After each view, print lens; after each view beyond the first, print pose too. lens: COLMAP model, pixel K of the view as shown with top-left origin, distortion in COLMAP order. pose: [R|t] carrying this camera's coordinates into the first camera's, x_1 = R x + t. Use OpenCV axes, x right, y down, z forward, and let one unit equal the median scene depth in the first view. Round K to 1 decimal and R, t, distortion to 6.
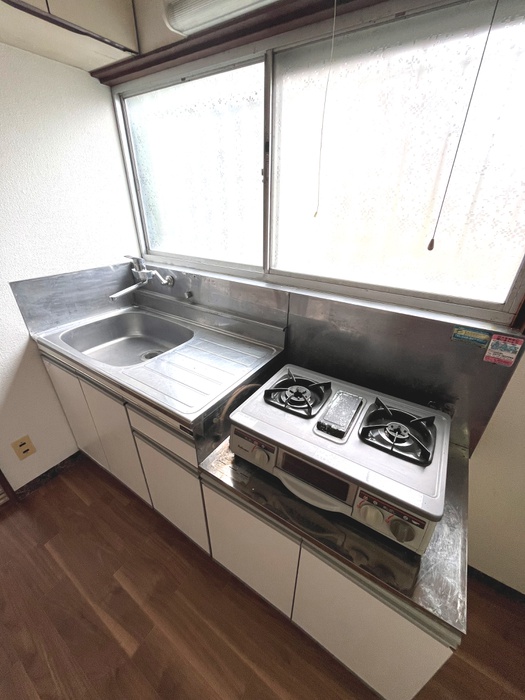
lens RADIAL K [[283.5, 0, 264.0], [0, 283.5, 349.7], [0, 0, 1]] dist [-0.002011, 0.000695]
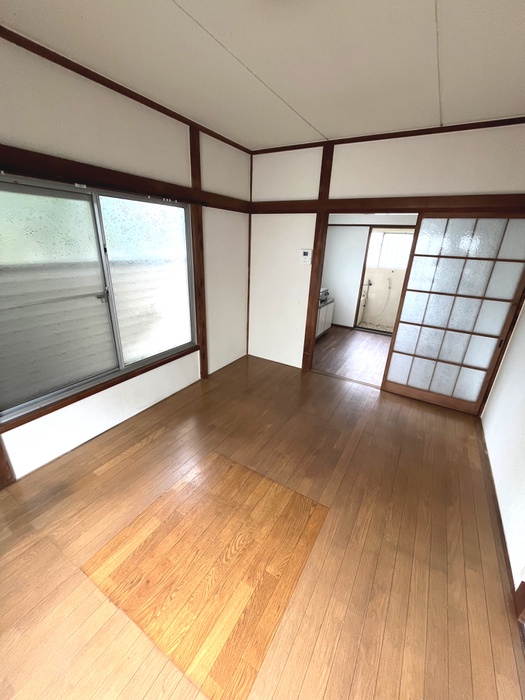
lens RADIAL K [[283.5, 0, 264.0], [0, 283.5, 349.7], [0, 0, 1]] dist [-0.002011, 0.000695]
pose [[-0.042854, -0.373022, 0.926832, -3.358032], [0.431716, 0.829690, 0.353886, -0.743095], [-0.900991, 0.415293, 0.125484, 1.050797]]
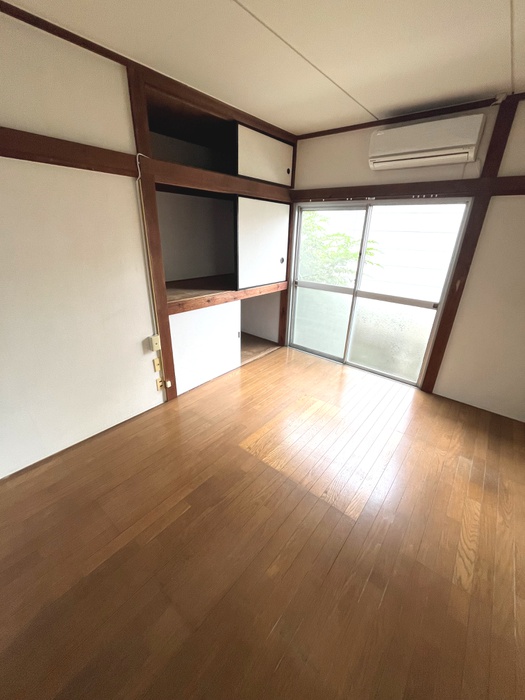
lens RADIAL K [[283.5, 0, 264.0], [0, 283.5, 349.7], [0, 0, 1]] dist [-0.002011, 0.000695]
pose [[-0.101221, 0.372416, -0.922529, -1.208093], [-0.491880, 0.787290, 0.371791, -0.639064], [0.864759, 0.491407, 0.103494, 0.943982]]
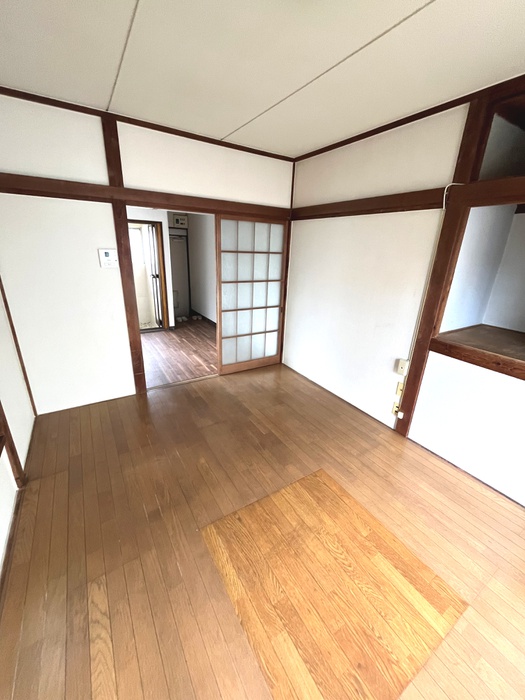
lens RADIAL K [[283.5, 0, 264.0], [0, 283.5, 349.7], [0, 0, 1]] dist [-0.002011, 0.000695]
pose [[-0.909192, -0.183991, 0.373520, -2.618421], [0.151521, 0.689364, 0.708391, -1.136924], [-0.387829, 0.700660, -0.598886, 1.829280]]
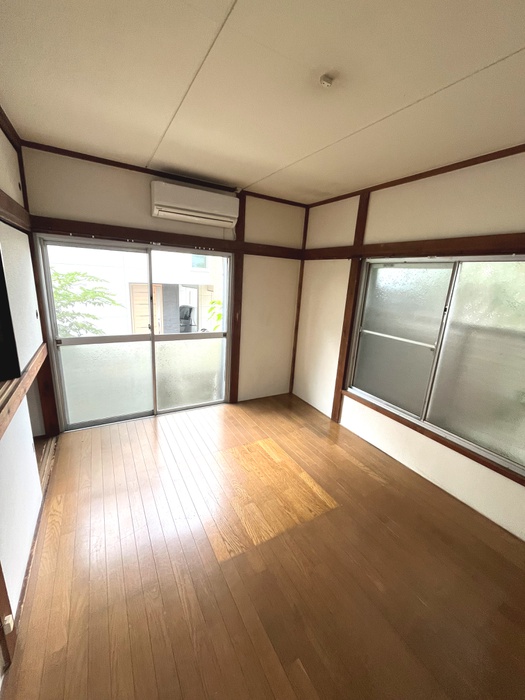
lens RADIAL K [[283.5, 0, 264.0], [0, 283.5, 349.7], [0, 0, 1]] dist [-0.002011, 0.000695]
pose [[0.892029, 0.153523, -0.425105, -1.918465], [-0.254434, 0.947928, -0.191561, -0.225282], [0.373560, 0.279040, 0.884641, 0.028320]]
